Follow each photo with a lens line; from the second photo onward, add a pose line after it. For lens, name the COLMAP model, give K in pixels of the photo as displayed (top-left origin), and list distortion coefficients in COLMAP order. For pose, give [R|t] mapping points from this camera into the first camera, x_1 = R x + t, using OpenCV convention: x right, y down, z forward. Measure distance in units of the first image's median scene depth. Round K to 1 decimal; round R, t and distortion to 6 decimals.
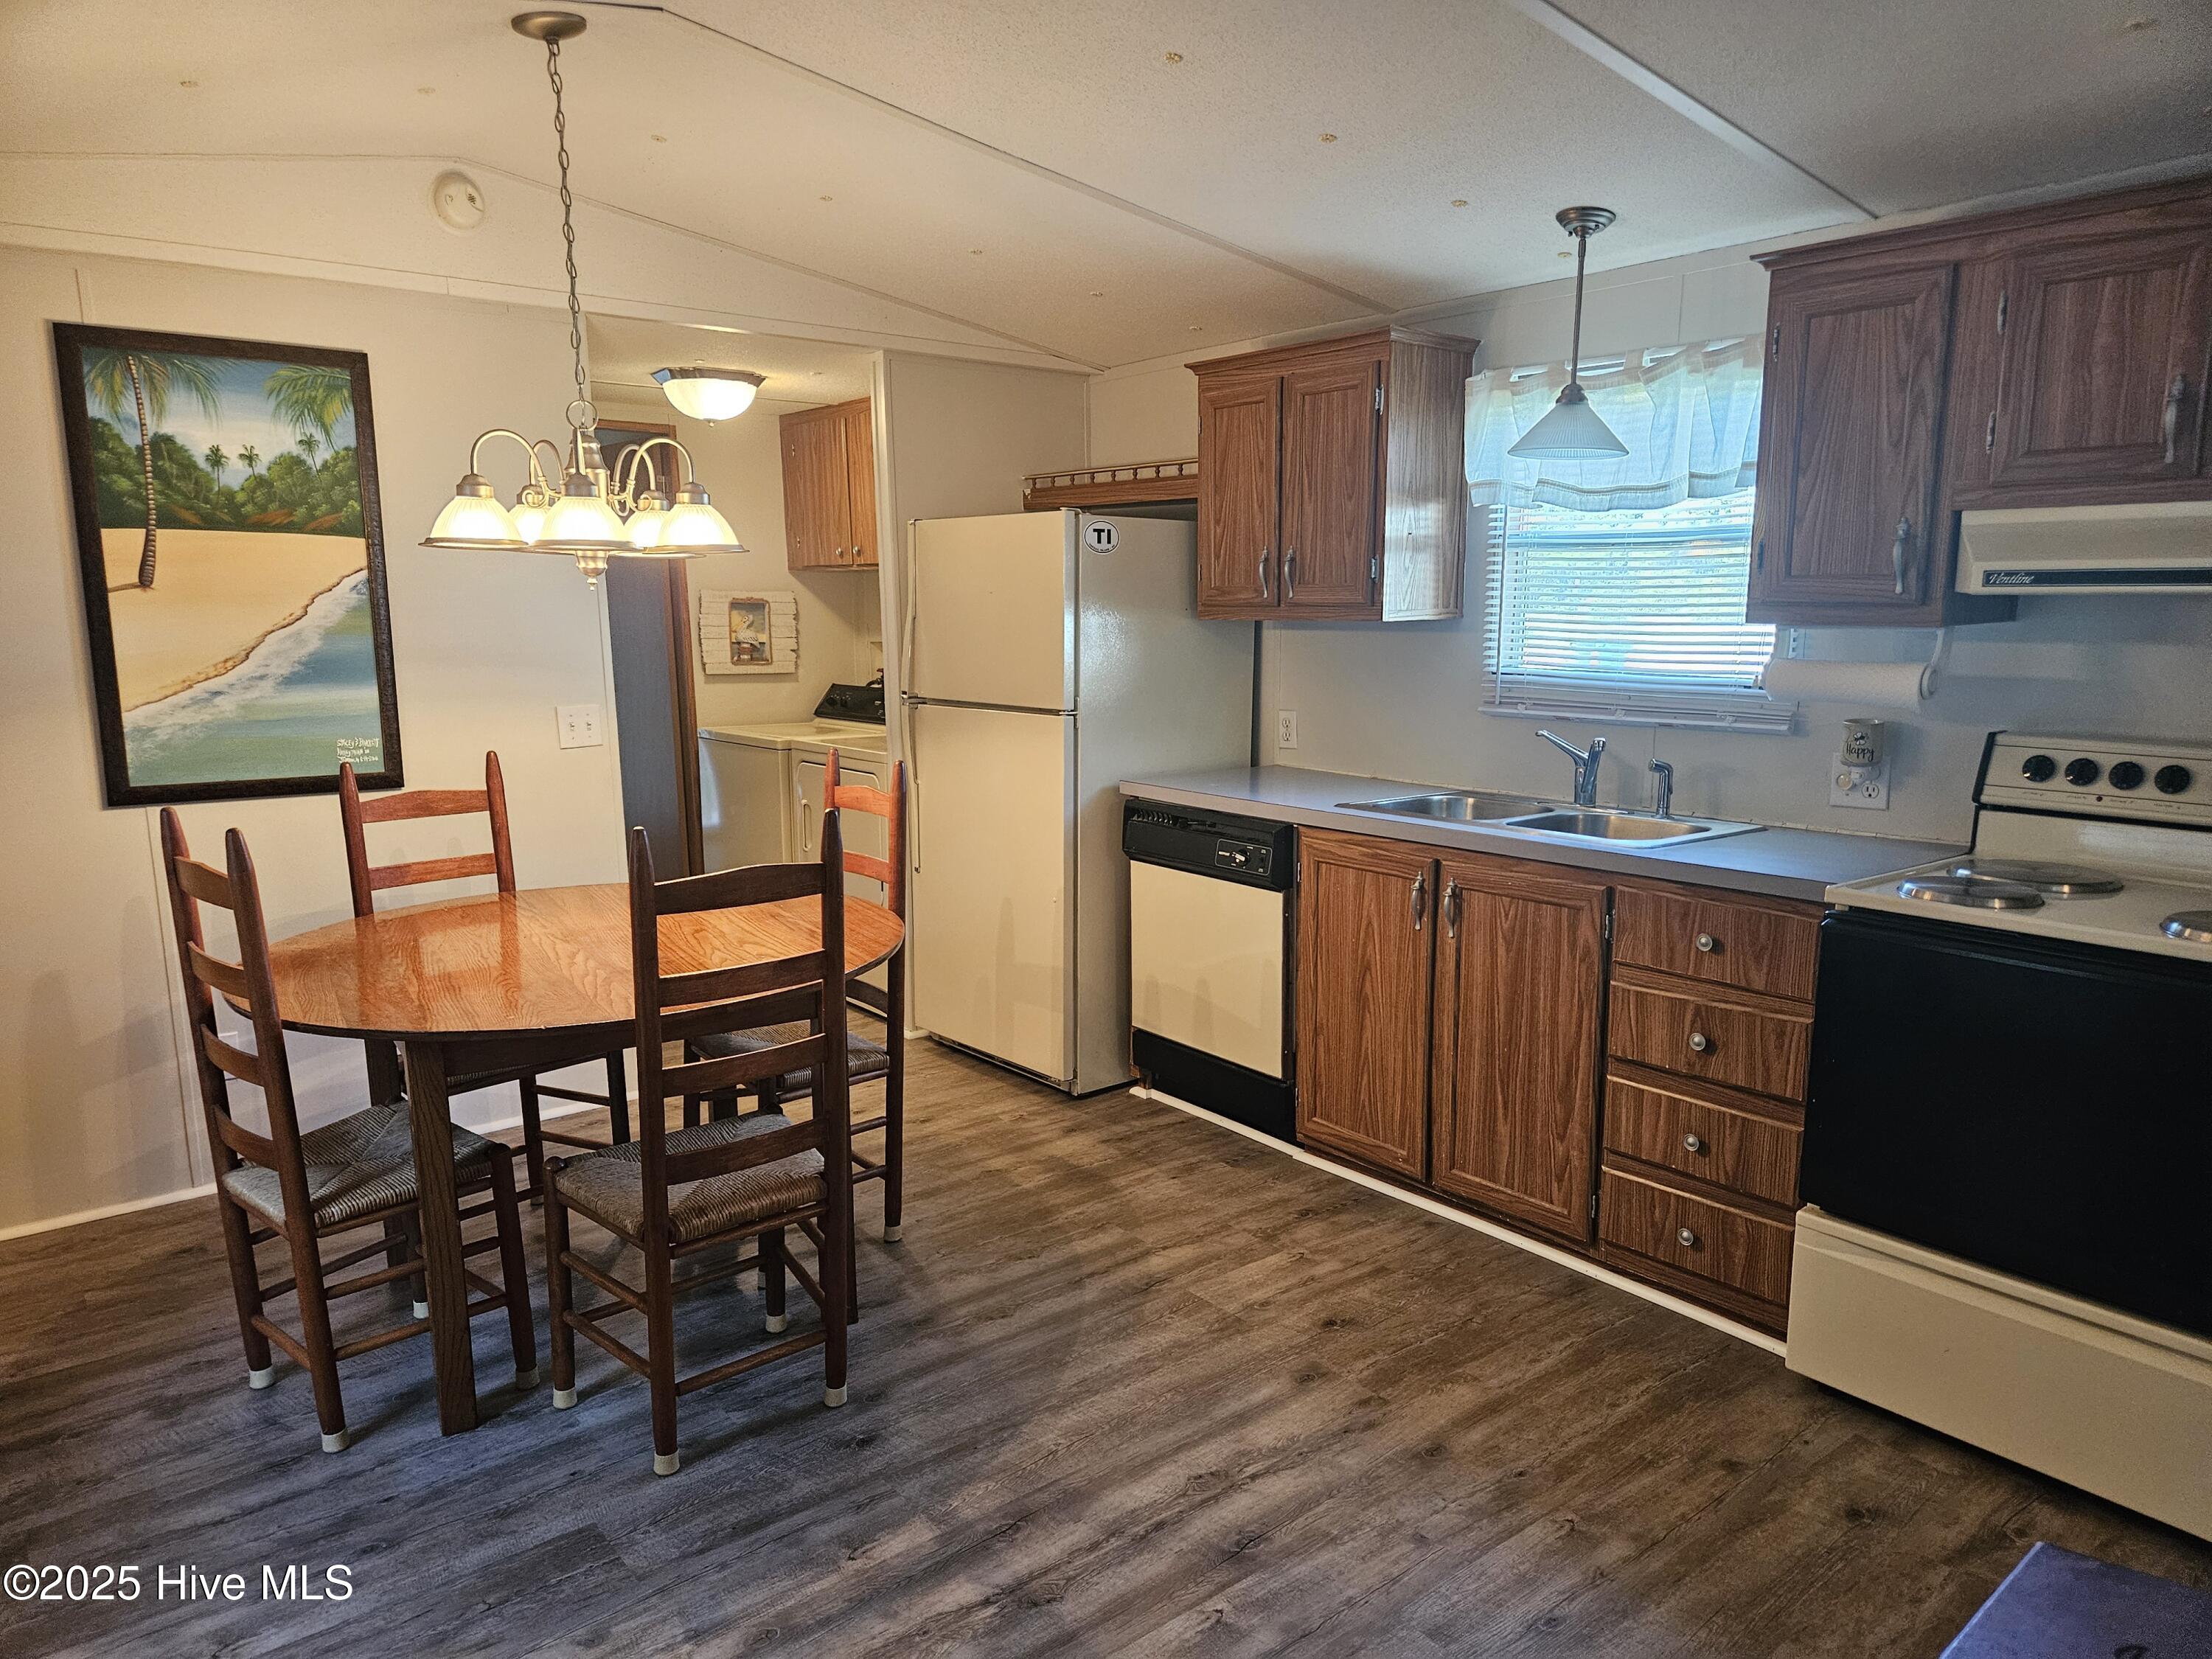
lens RADIAL K [[1493.1, 0, 1104.8], [0, 1493.1, 839.0], [0, 0, 1]] dist [0.060747, -0.051732]
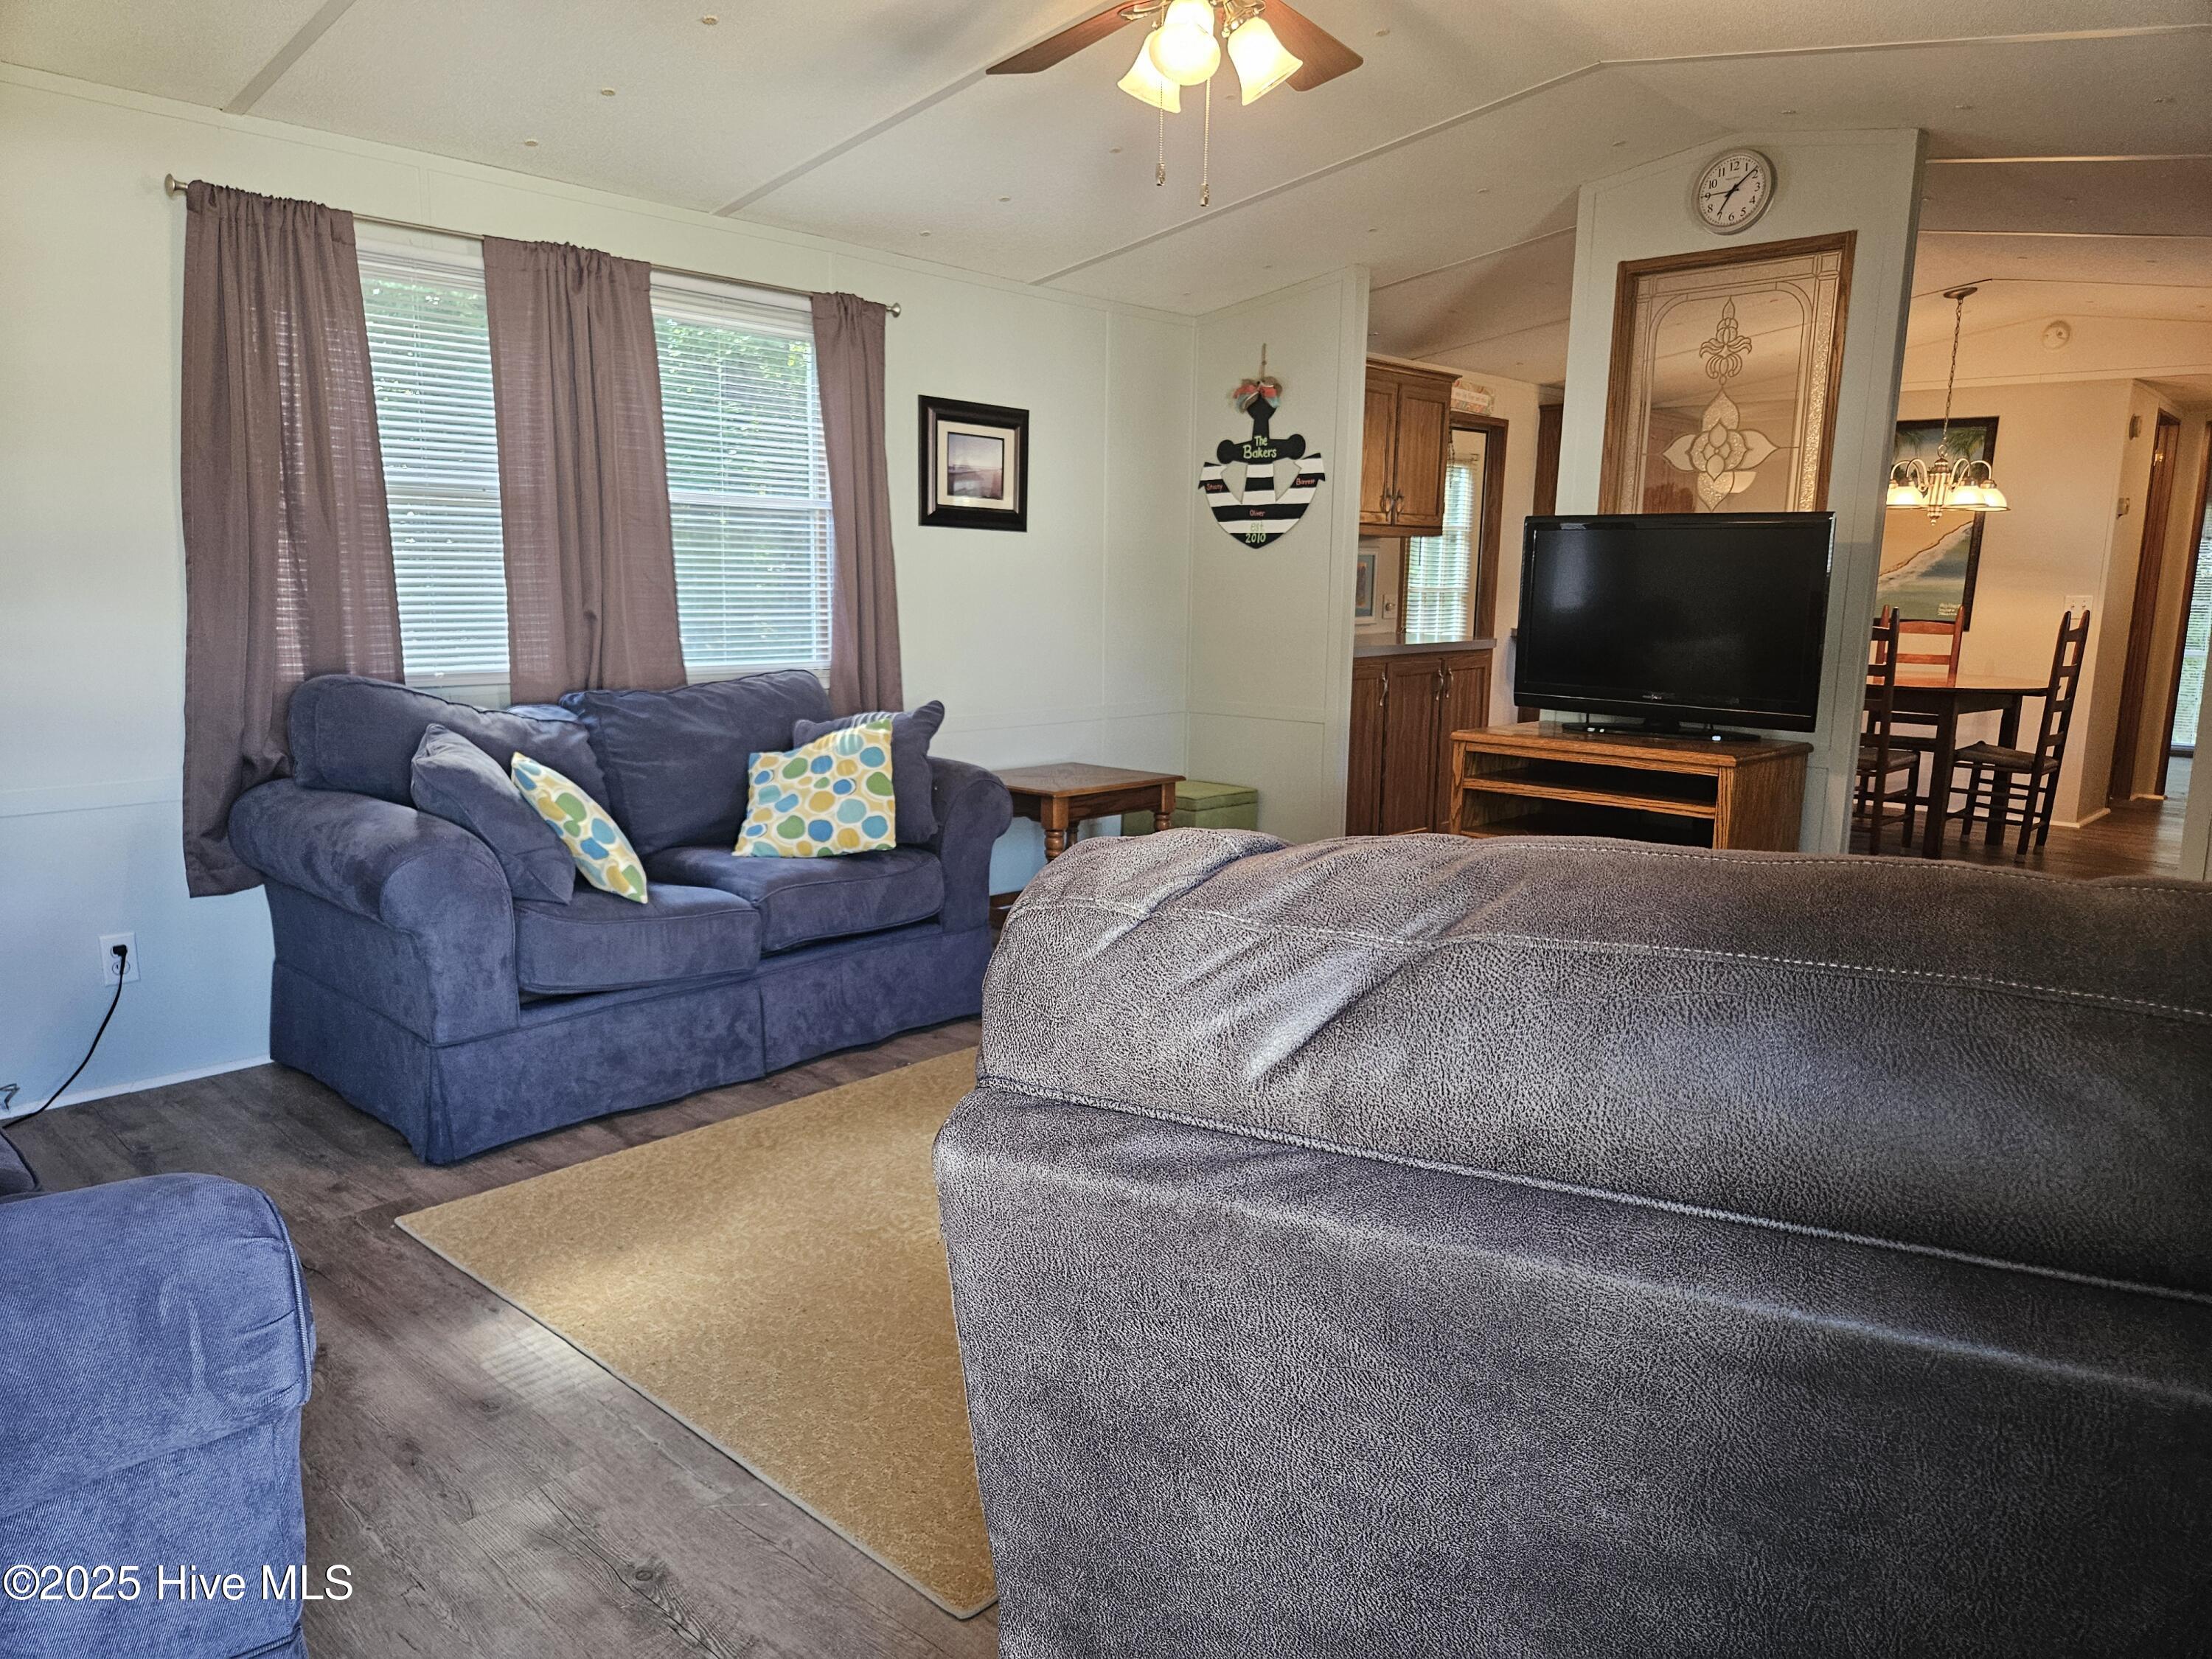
lens RADIAL K [[1493.1, 0, 1100.4], [0, 1493.1, 842.6], [0, 0, 1]] dist [0.060747, -0.051732]
pose [[0.136889, 0.189542, -0.972283, 1.493102], [-0.168982, 0.971605, 0.165618, 0.110133], [0.976067, 0.141627, 0.165032, -0.462975]]
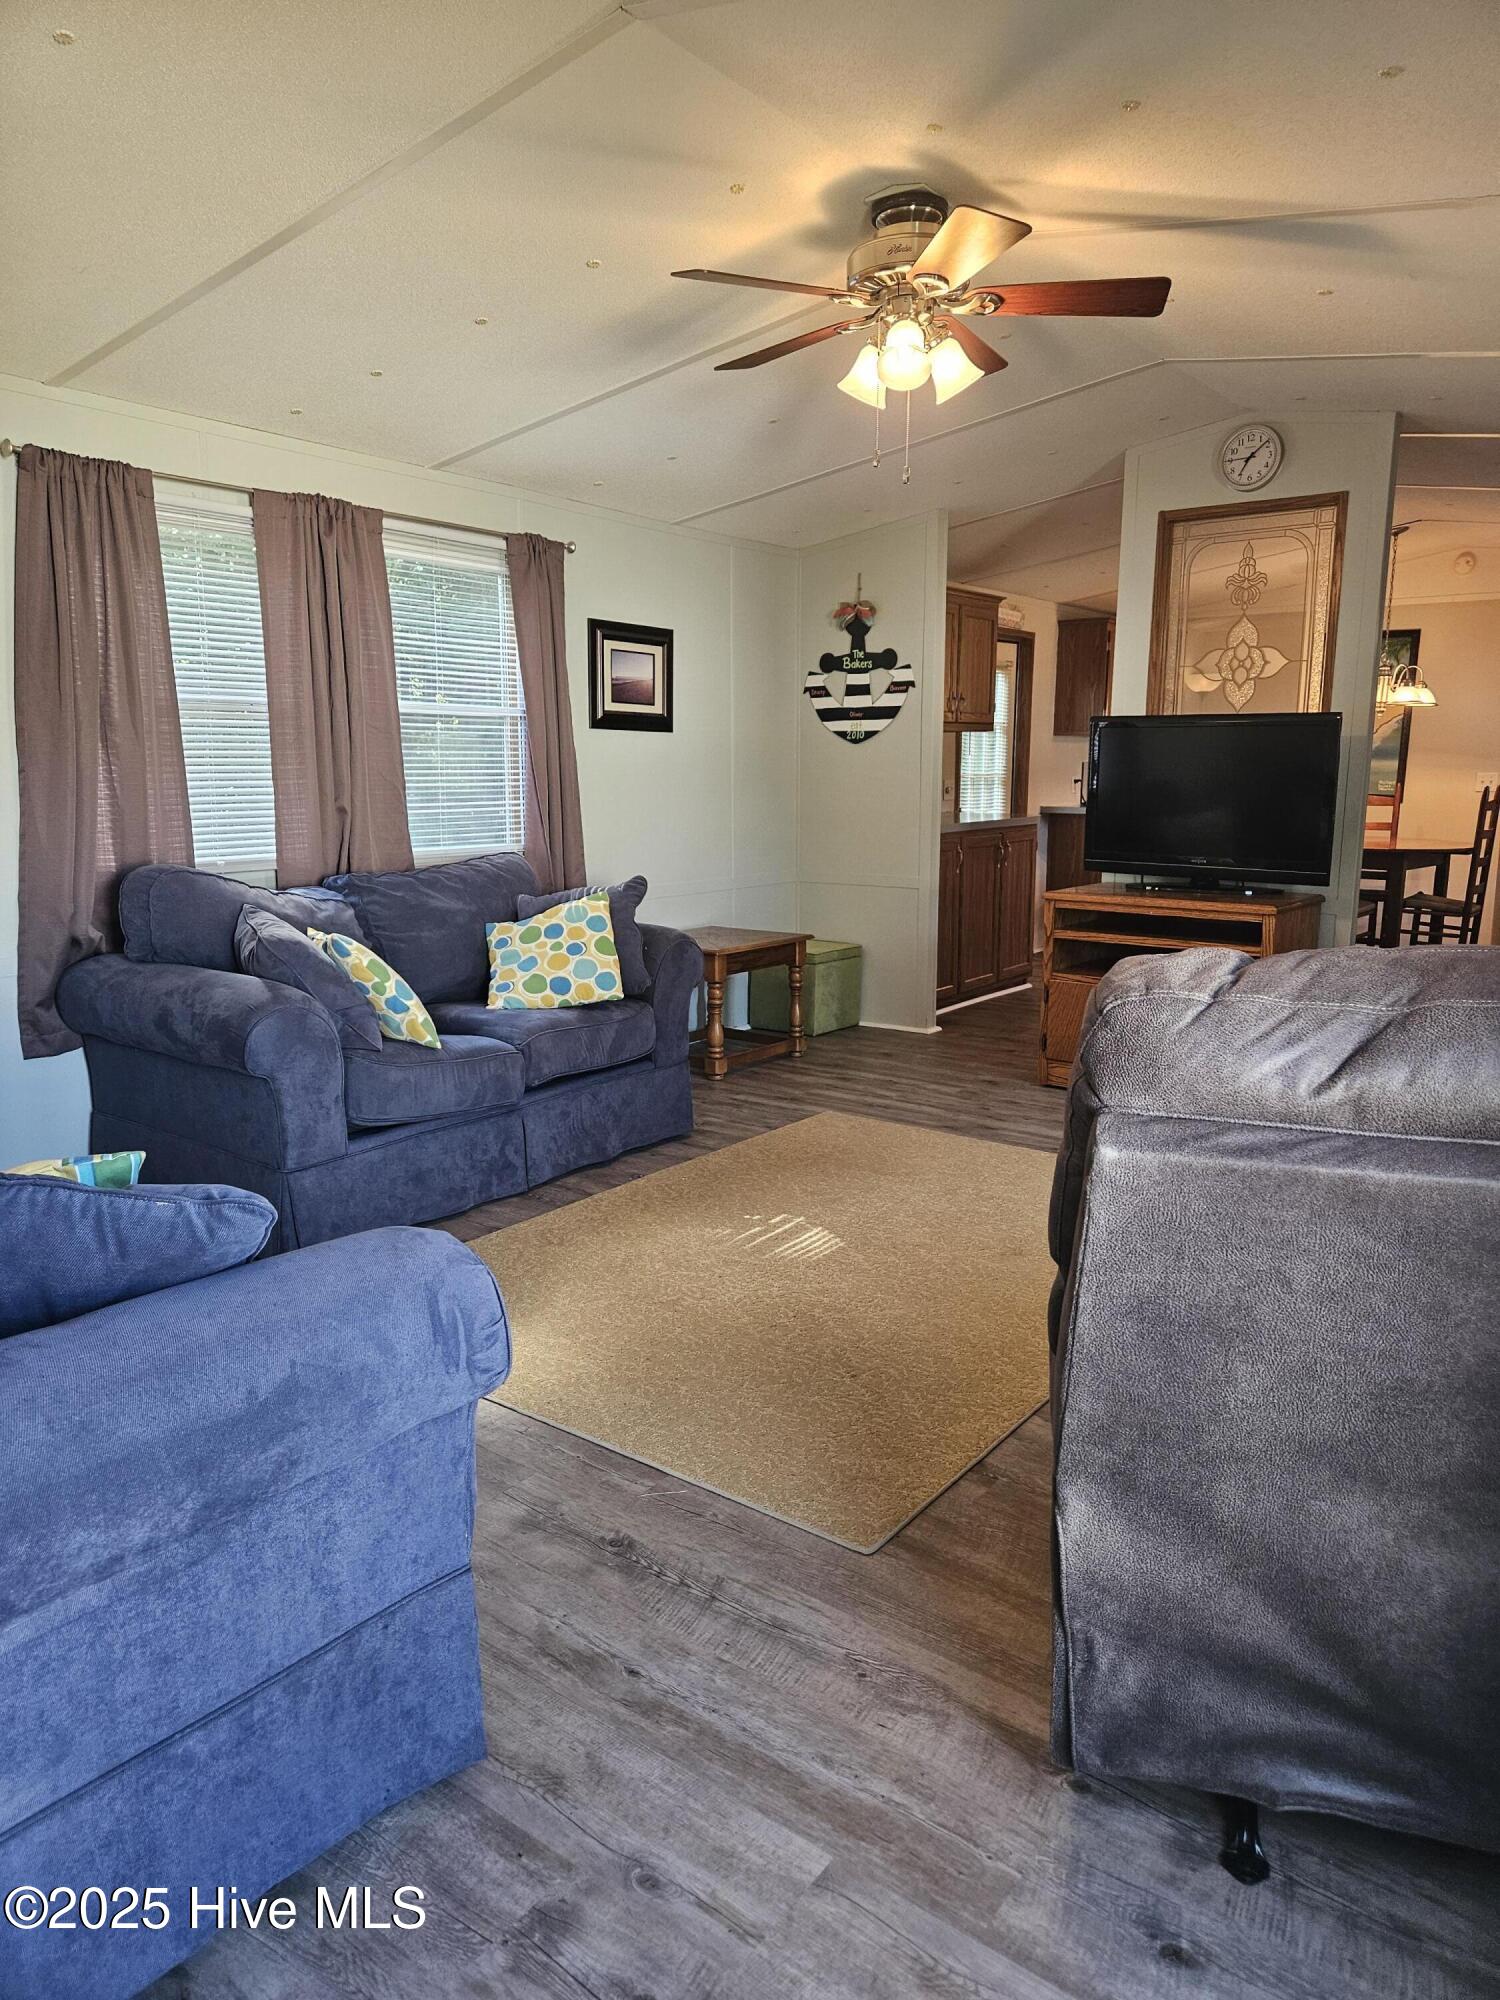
lens RADIAL K [[1350.0, 0, 752.2], [0, 1350.0, 998.8], [0, 0, 1]] dist [0.060747, -0.051732]
pose [[0.244527, 0.181063, -0.952587, 1.574405], [-0.154888, 0.977090, 0.145961, 0.128549], [0.957192, 0.111853, 0.266969, -0.636332]]
